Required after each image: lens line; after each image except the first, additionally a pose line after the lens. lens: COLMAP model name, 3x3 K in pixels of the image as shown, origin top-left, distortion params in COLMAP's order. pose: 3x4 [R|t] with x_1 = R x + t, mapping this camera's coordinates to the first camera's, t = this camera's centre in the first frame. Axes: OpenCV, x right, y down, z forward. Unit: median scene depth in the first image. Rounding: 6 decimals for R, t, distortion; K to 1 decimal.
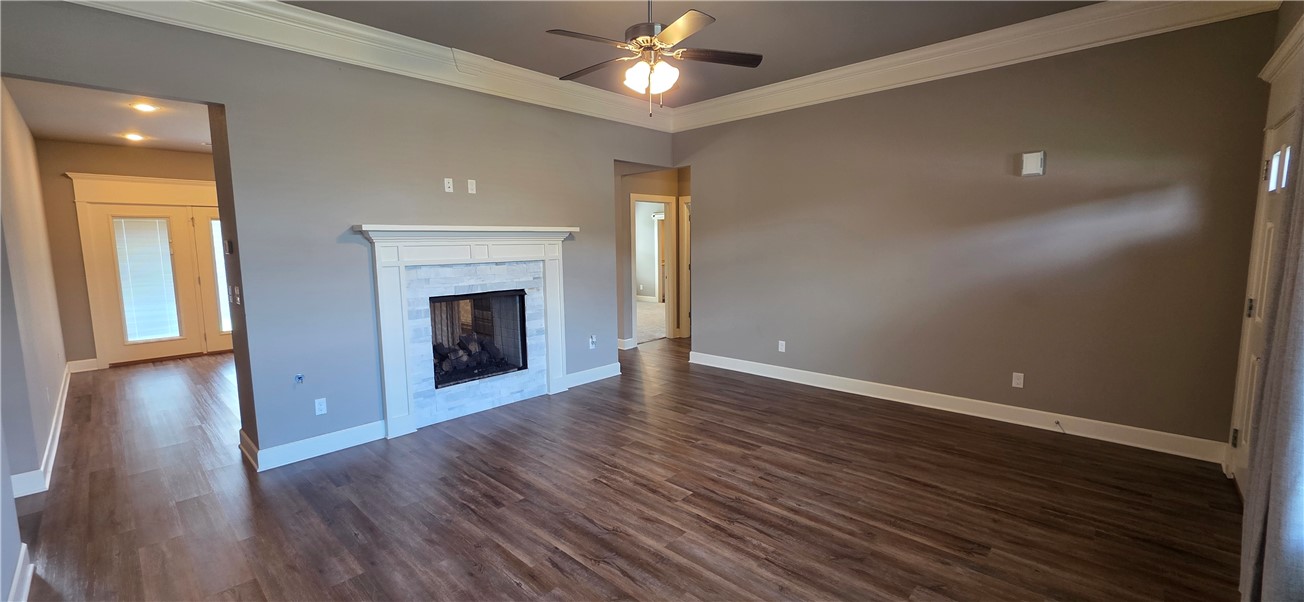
lens RADIAL K [[517.4, 0, 645.6], [0, 517.4, 297.5], [0, 0, 1]] dist [0.004459, 0.000212]
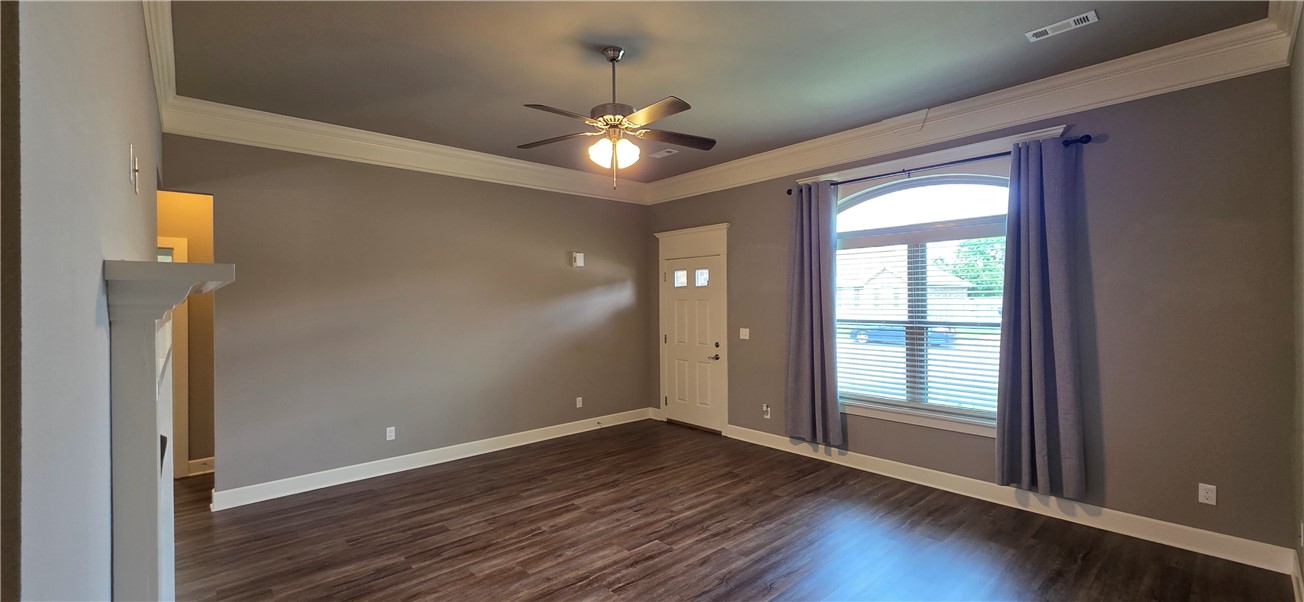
lens RADIAL K [[517.4, 0, 645.6], [0, 517.4, 297.5], [0, 0, 1]] dist [0.004459, 0.000212]
pose [[0.091649, 0.017738, 0.995633, -0.893324], [0.116945, 0.992731, -0.028452, -0.088698], [-0.988901, 0.119041, 0.088908, 0.773448]]
